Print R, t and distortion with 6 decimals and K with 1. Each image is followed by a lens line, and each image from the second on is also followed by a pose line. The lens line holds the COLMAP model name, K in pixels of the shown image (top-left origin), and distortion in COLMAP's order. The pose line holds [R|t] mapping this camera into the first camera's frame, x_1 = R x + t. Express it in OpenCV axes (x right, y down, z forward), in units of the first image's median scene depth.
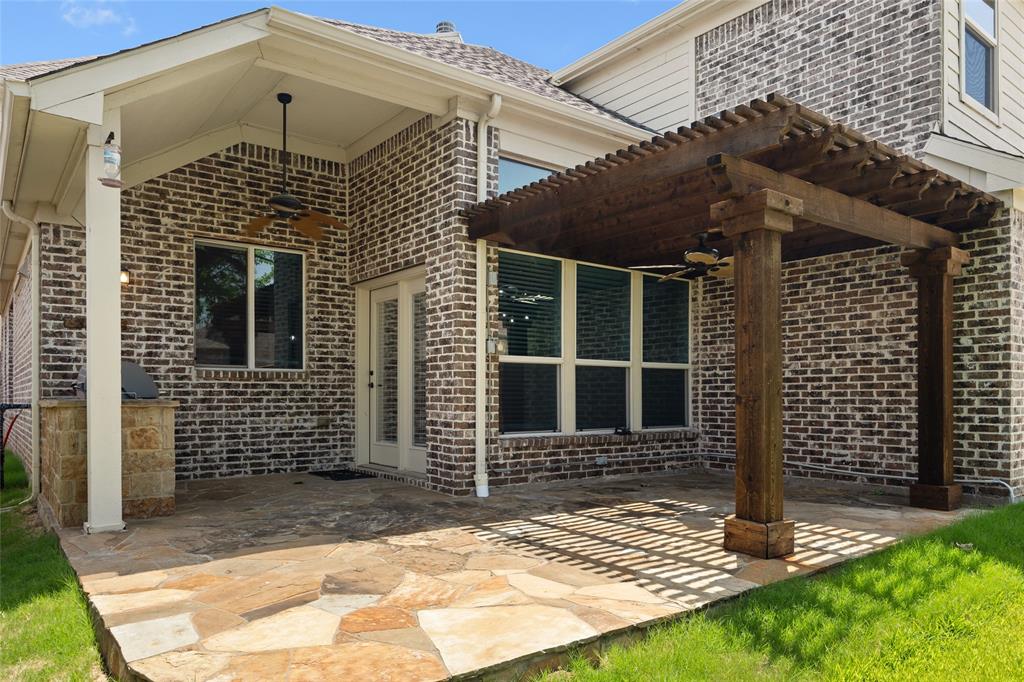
lens RADIAL K [[712.0, 0, 518.8], [0, 712.0, 400.5], [0, 0, 1]] dist [-0.000847, 0.002312]
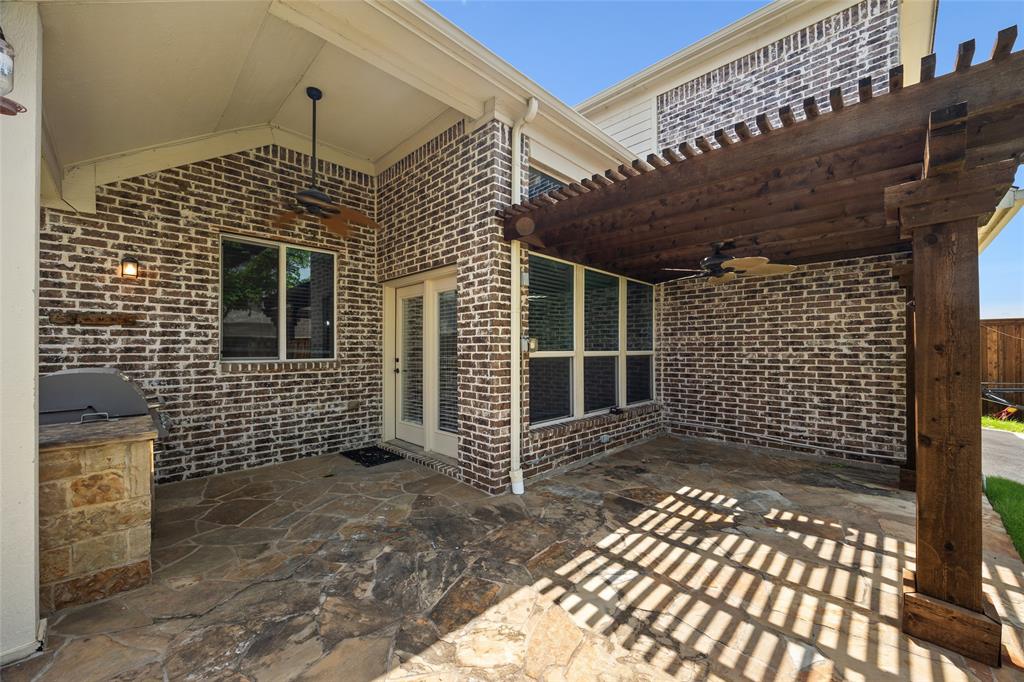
lens RADIAL K [[390.1, 0, 515.5], [0, 390.1, 346.7], [0, 0, 1]] dist [-0.001765, 0.000007]
pose [[0.991094, -0.000495, 0.133163, -0.119349], [0.001538, 0.999969, -0.007733, -0.064367], [-0.133155, 0.007869, 0.991064, 0.412361]]
